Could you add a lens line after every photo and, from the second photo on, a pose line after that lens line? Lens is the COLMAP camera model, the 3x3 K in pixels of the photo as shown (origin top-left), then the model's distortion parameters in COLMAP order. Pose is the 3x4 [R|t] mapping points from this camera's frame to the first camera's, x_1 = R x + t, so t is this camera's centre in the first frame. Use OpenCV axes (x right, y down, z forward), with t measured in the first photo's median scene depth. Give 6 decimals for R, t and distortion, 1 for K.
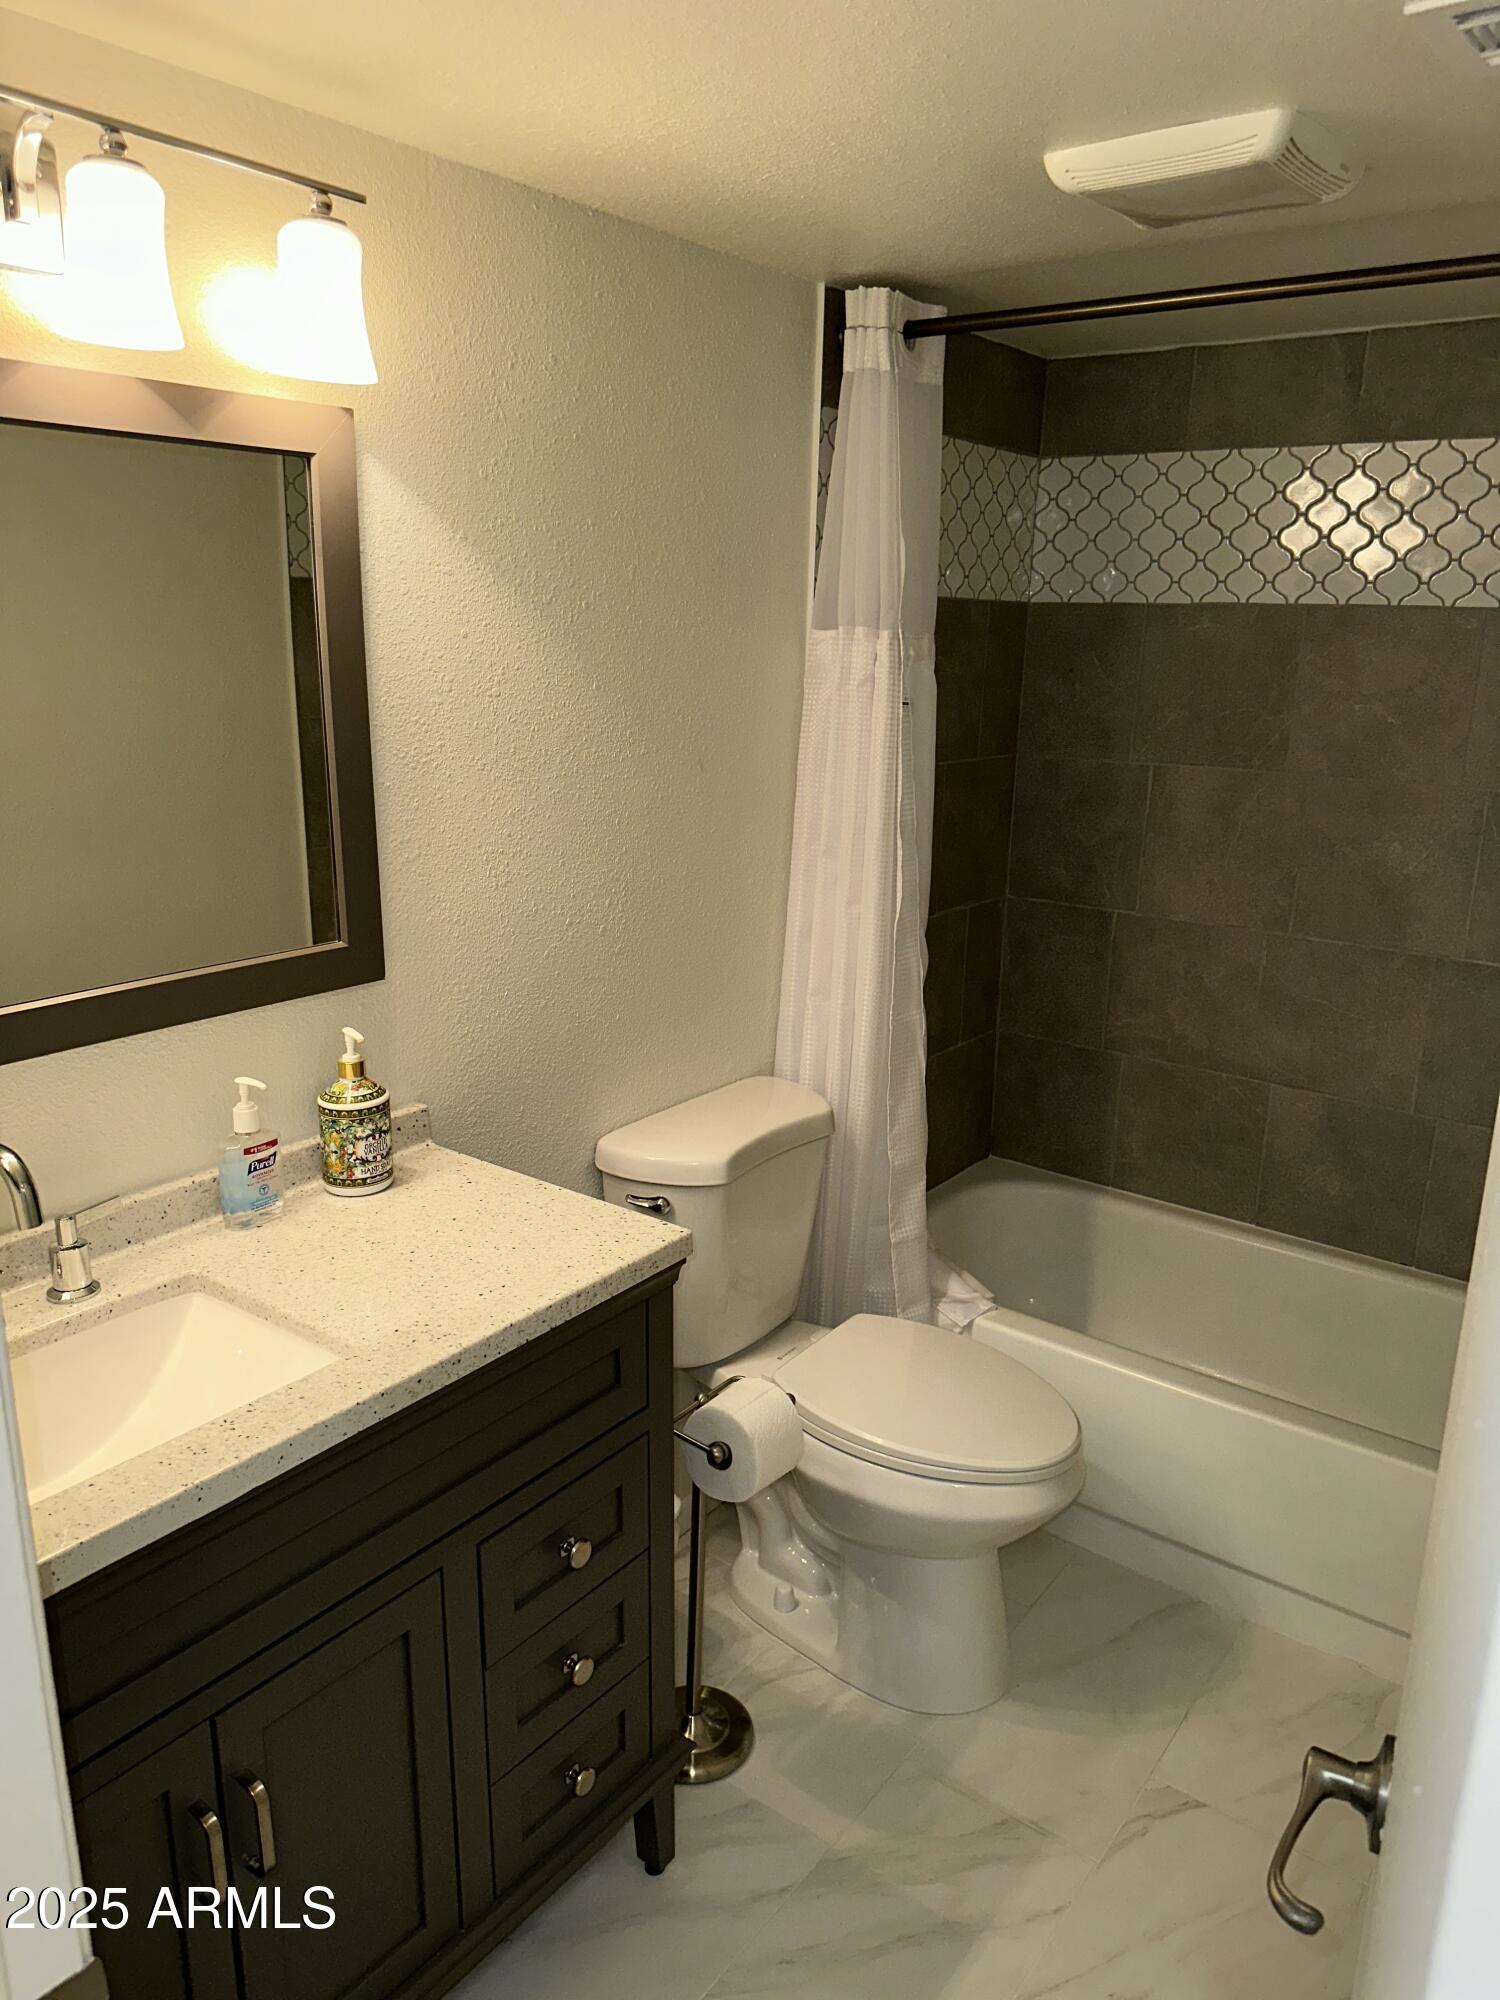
lens RADIAL K [[1411.1, 0, 759.3], [0, 1411.1, 1014.3], [0, 0, 1]] dist [0.072887, -0.101981]
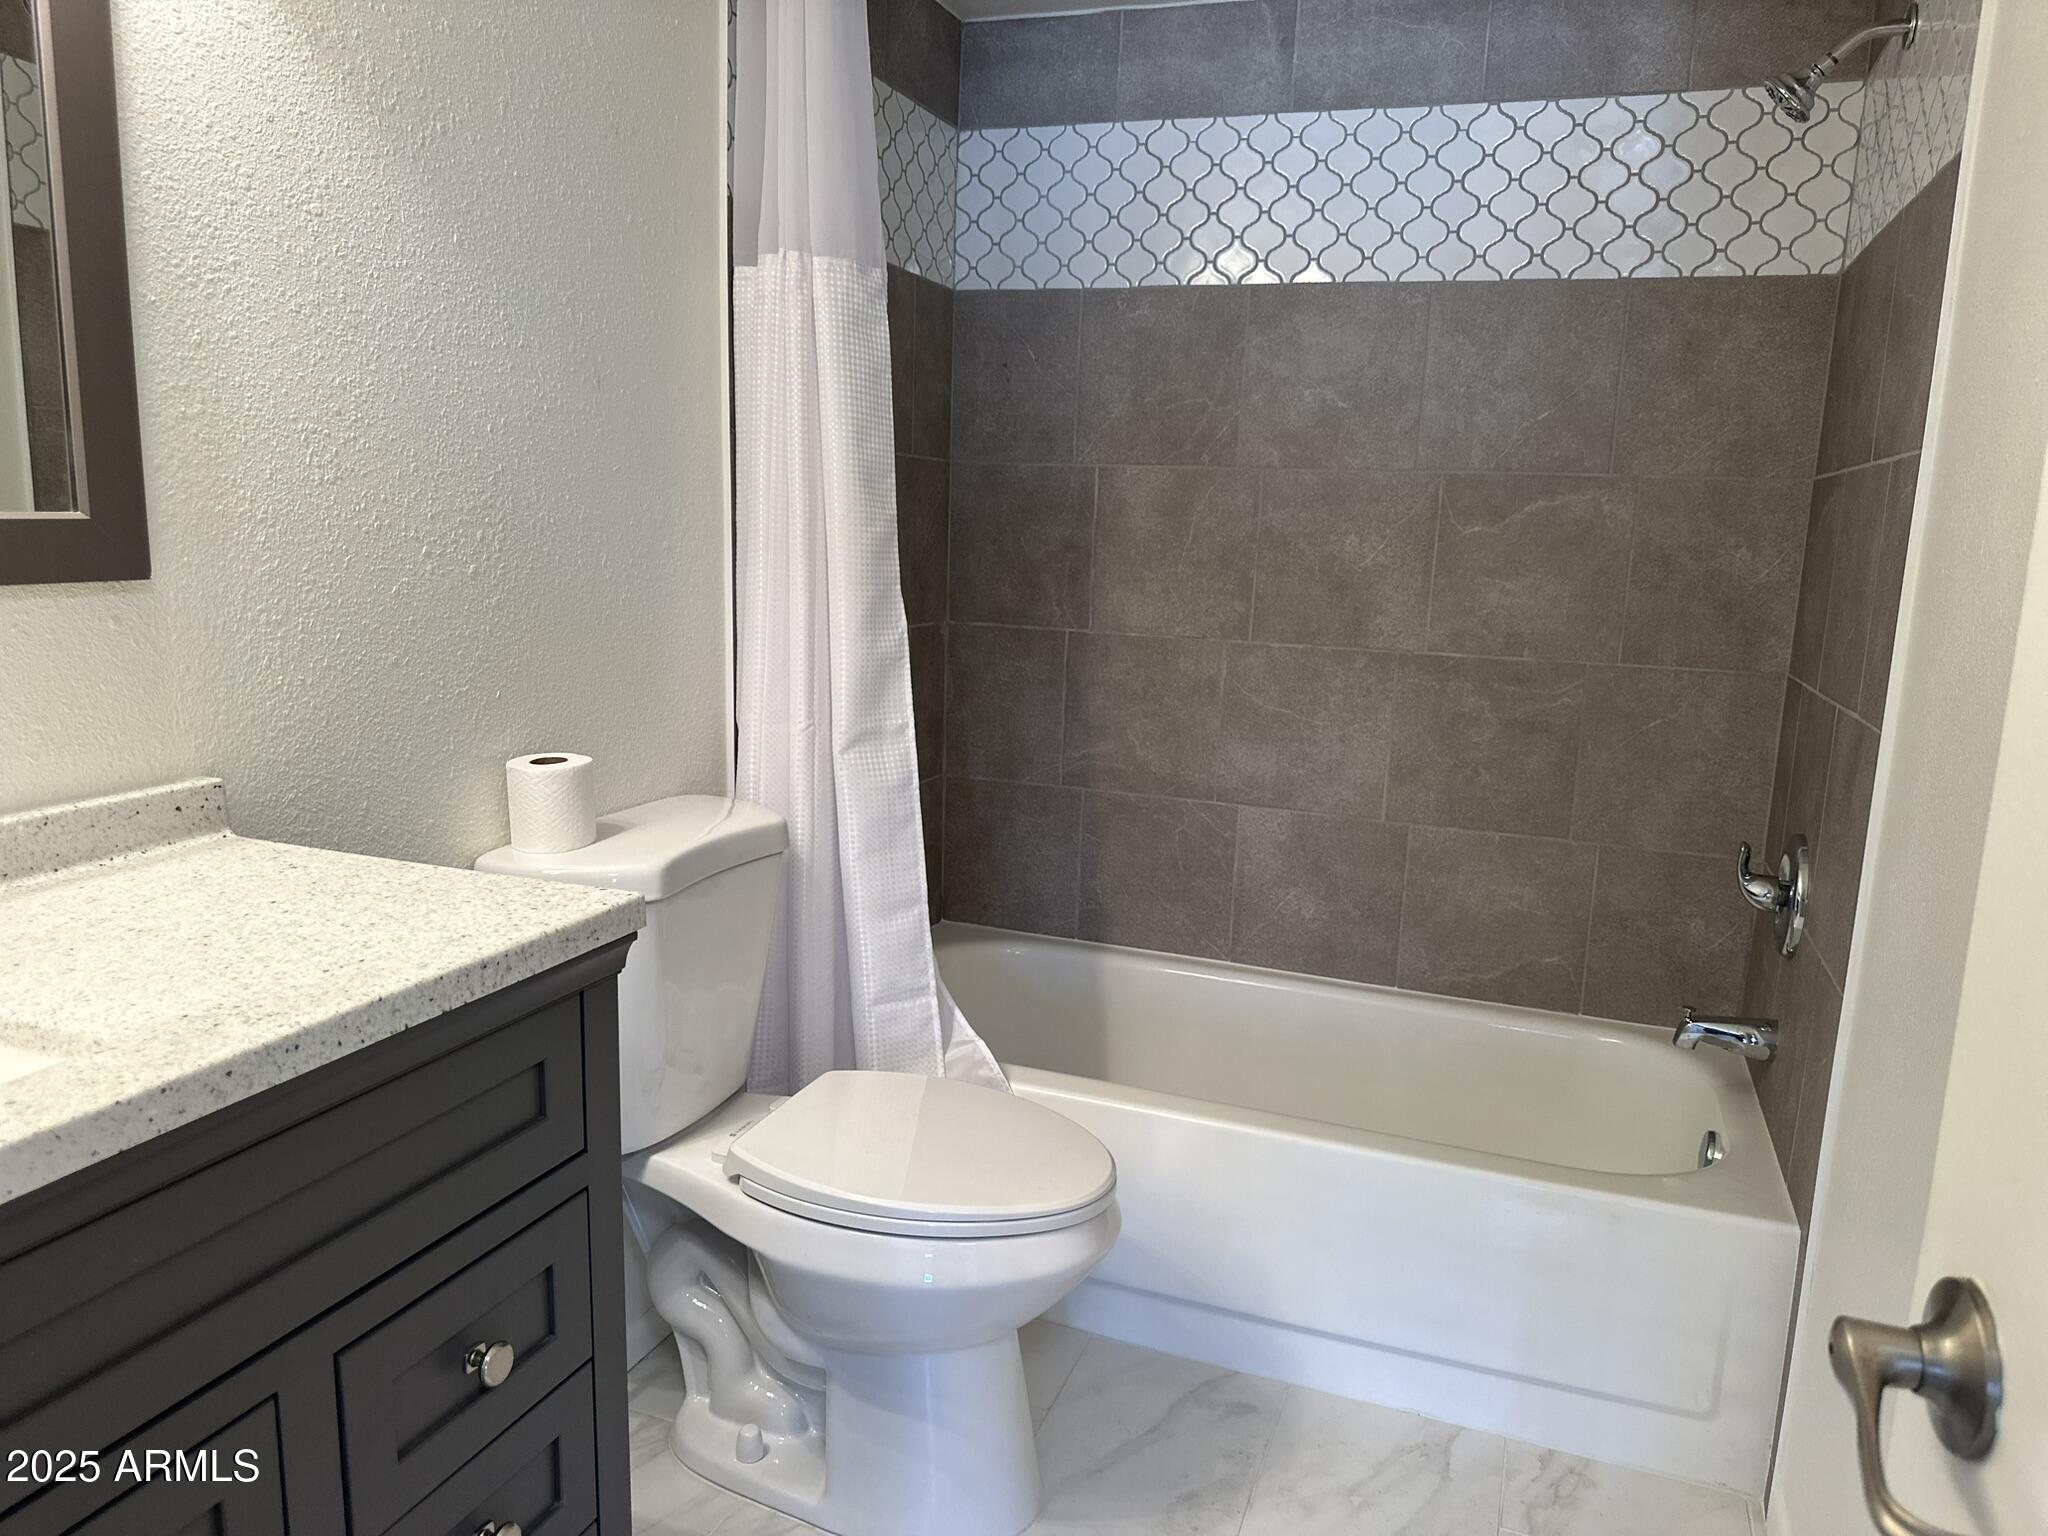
lens RADIAL K [[1445.0, 0, 1017.6], [0, 1445.0, 789.5], [0, 0, 1]] dist [0.072887, -0.101981]
pose [[0.961743, -0.039463, 0.271097, -0.064431], [0.059047, 0.996172, -0.064463, 0.164434], [-0.267515, 0.078005, 0.960391, 0.241876]]
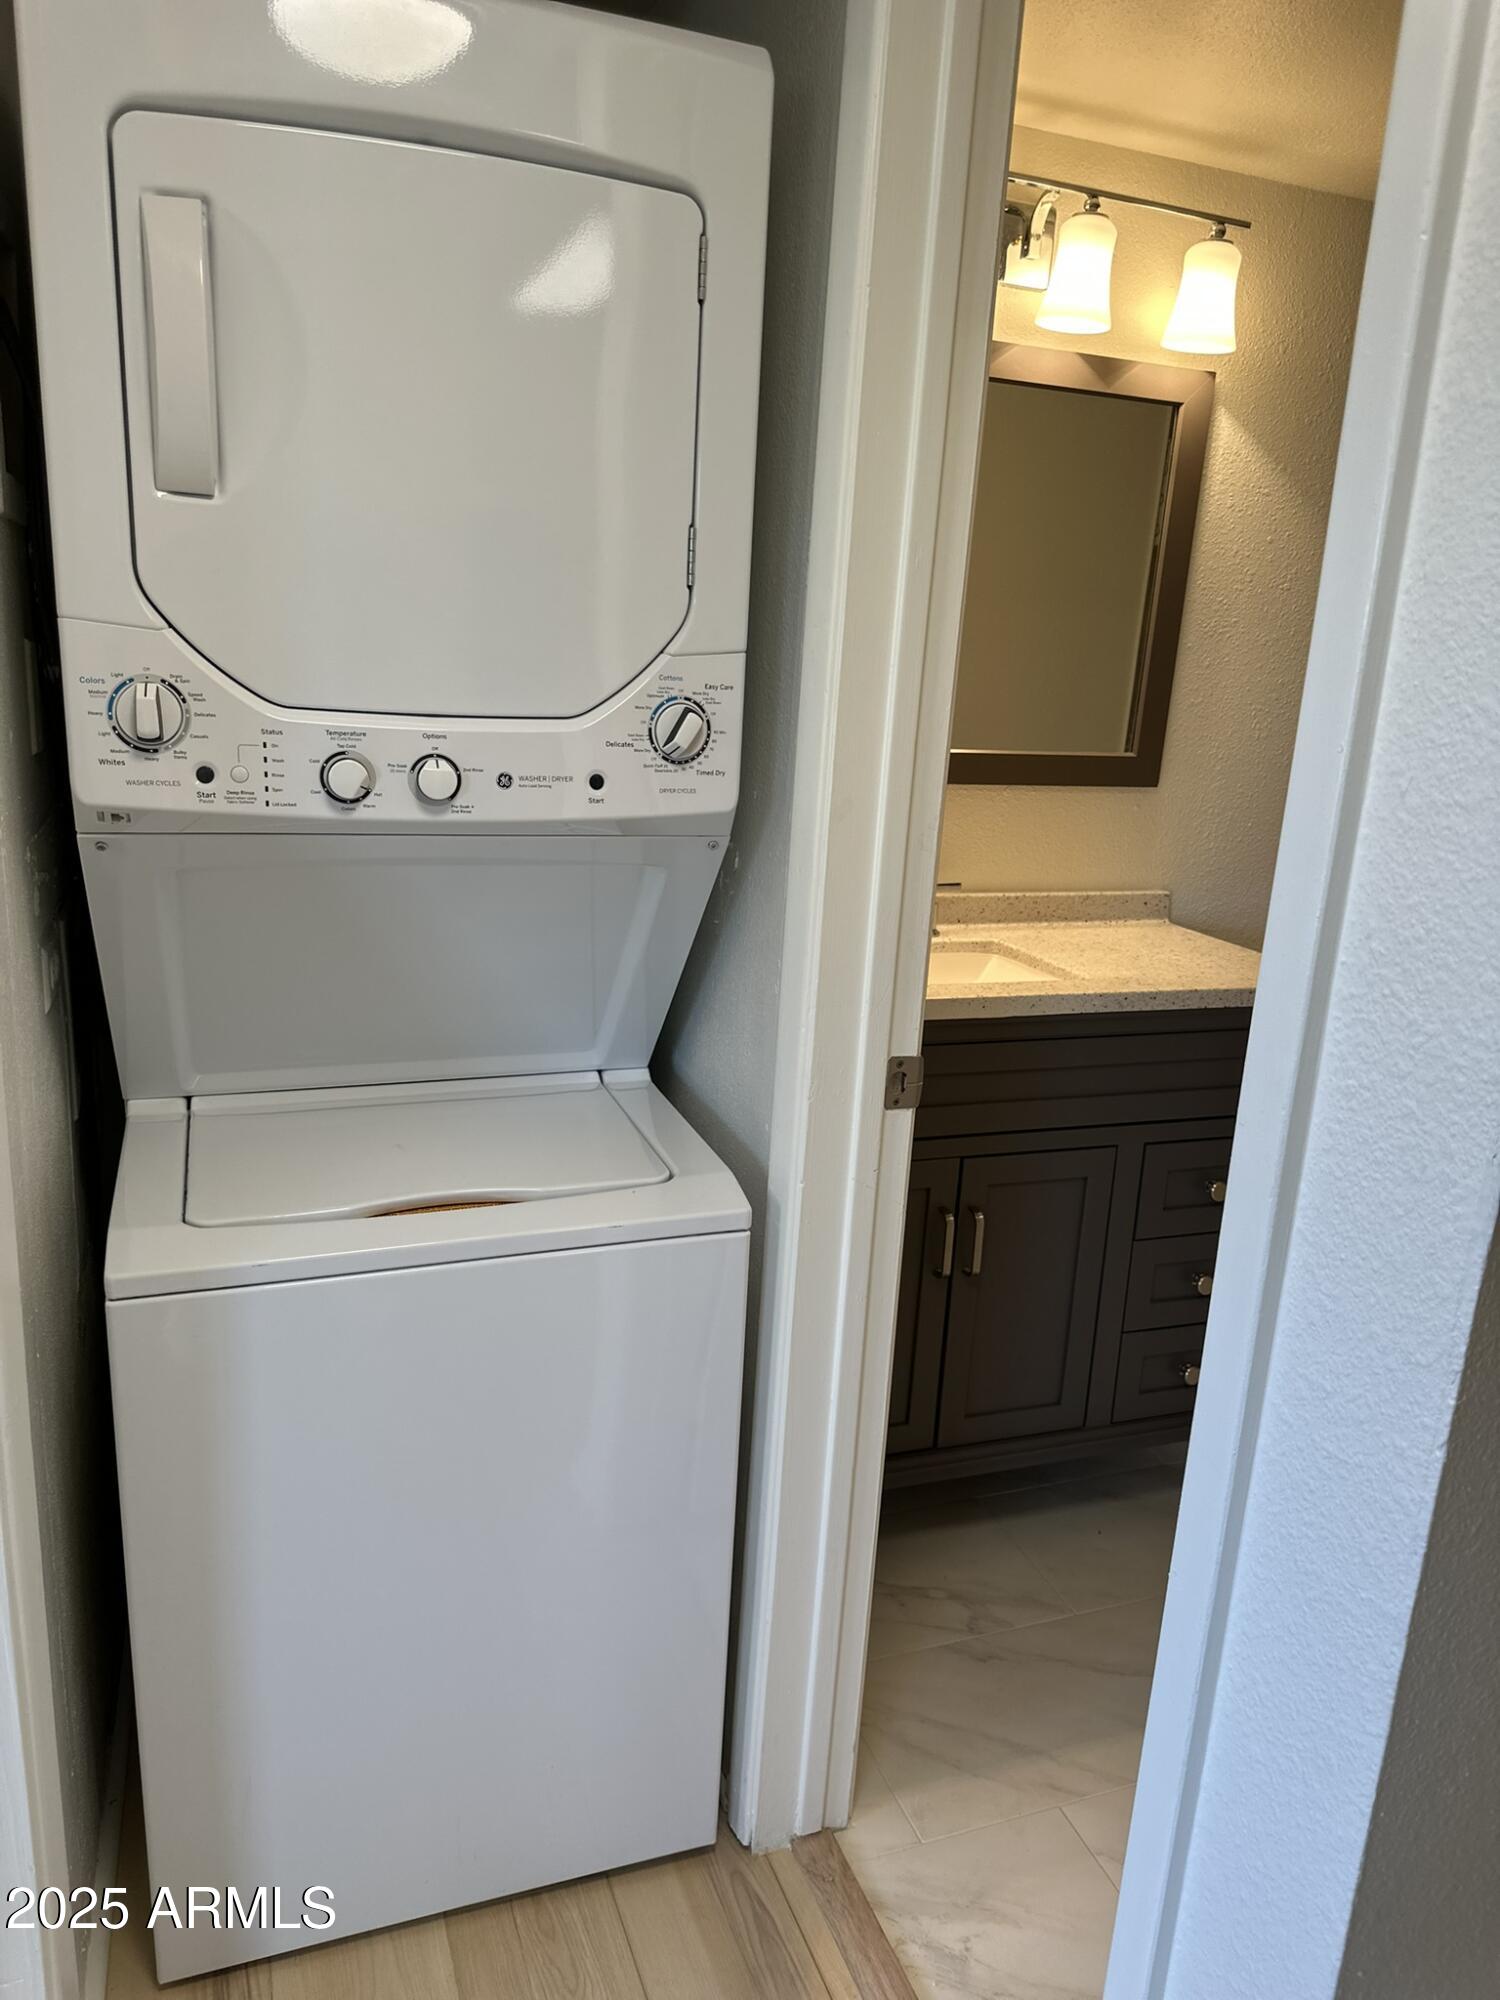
lens RADIAL K [[1411.1, 0, 706.7], [0, 1411.1, 1018.0], [0, 0, 1]] dist [0.072887, -0.101981]
pose [[0.823831, 0.169613, -0.540864, 0.179693], [-0.185613, 0.982297, 0.025323, 0.270769], [0.535584, 0.079530, 0.840729, -0.426509]]
